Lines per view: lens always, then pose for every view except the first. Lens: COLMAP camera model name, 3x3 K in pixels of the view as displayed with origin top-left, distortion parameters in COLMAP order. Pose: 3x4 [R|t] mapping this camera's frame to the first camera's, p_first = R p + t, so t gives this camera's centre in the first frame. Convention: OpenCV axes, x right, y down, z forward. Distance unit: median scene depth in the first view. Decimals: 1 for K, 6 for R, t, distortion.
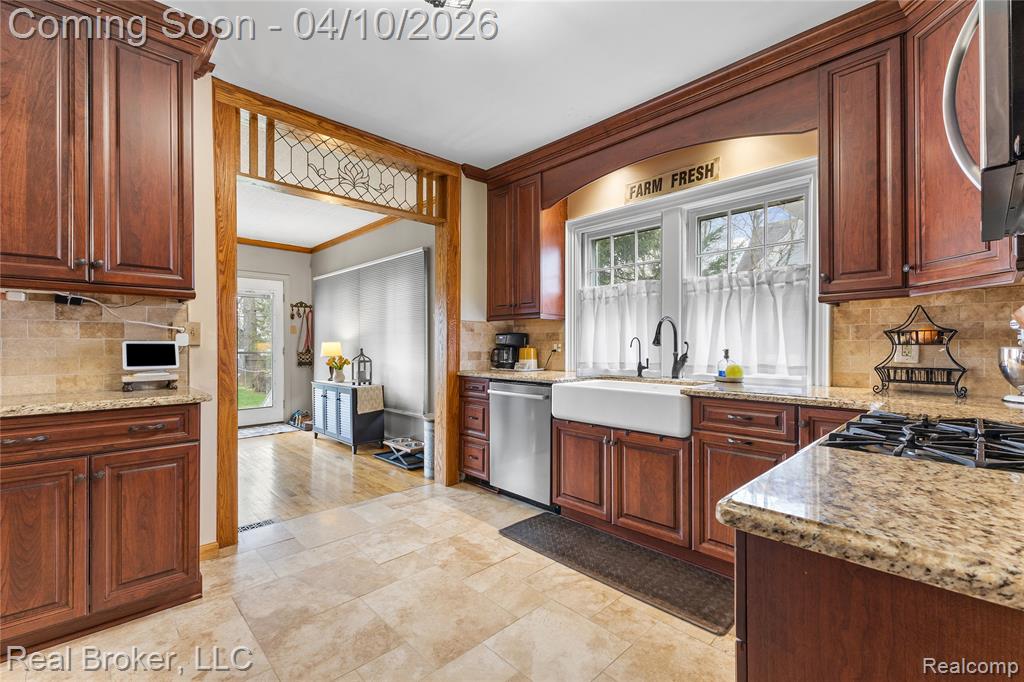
lens RADIAL K [[442.5, 0, 512.7], [0, 442.5, 339.6], [0, 0, 1]] dist [0.005742, -0.000194]
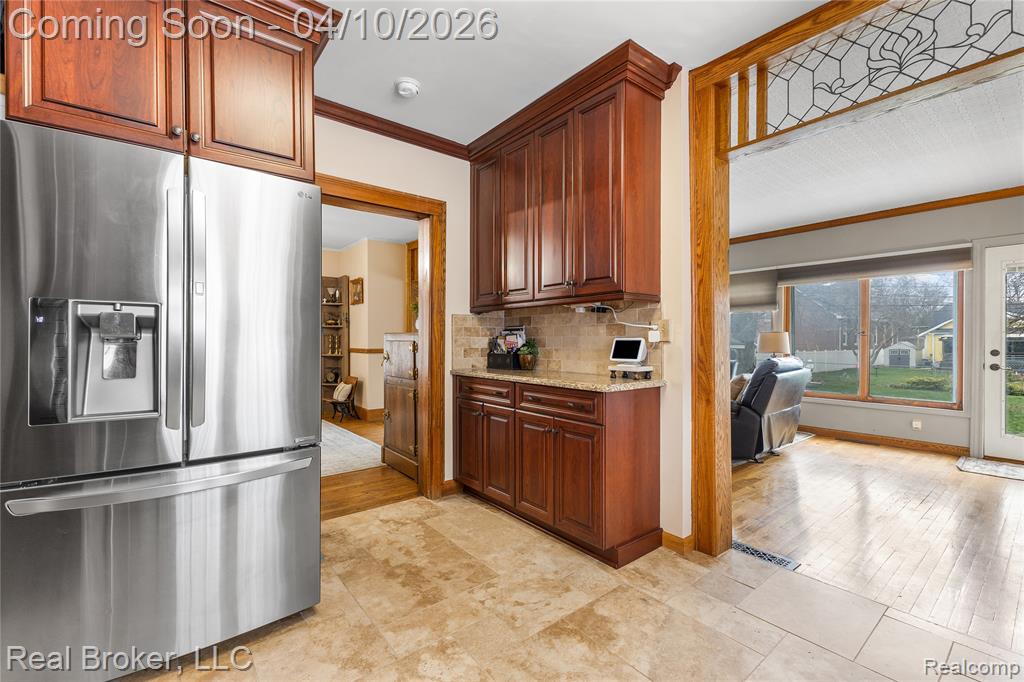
lens RADIAL K [[440.7, 0, 507.4], [0, 440.7, 335.2], [0, 0, 1]] dist [0.002264, -0.000205]
pose [[-0.102520, -0.005513, -0.994716, 0.339850], [0.014684, 0.999867, -0.007055, -0.000645], [0.994623, -0.015330, -0.102425, 0.676026]]
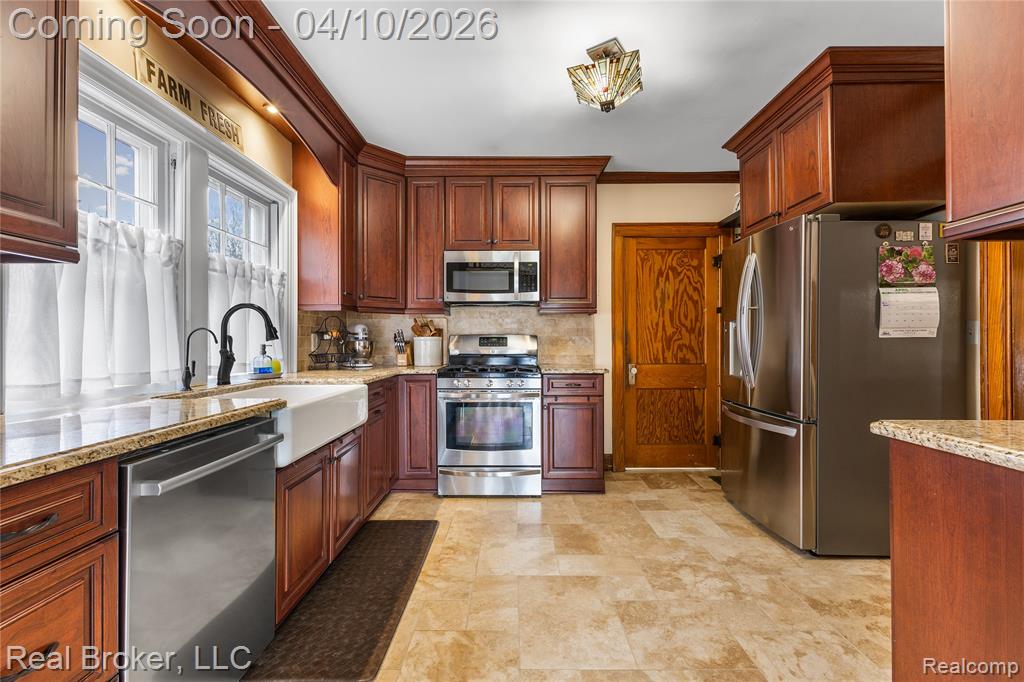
lens RADIAL K [[442.5, 0, 512.7], [0, 442.5, 339.6], [0, 0, 1]] dist [0.005742, -0.000194]
pose [[-0.719829, 0.002969, 0.694145, -0.576555], [-0.005438, 0.999936, -0.009917, 0.017728], [-0.694130, -0.010913, -0.719767, 1.362416]]
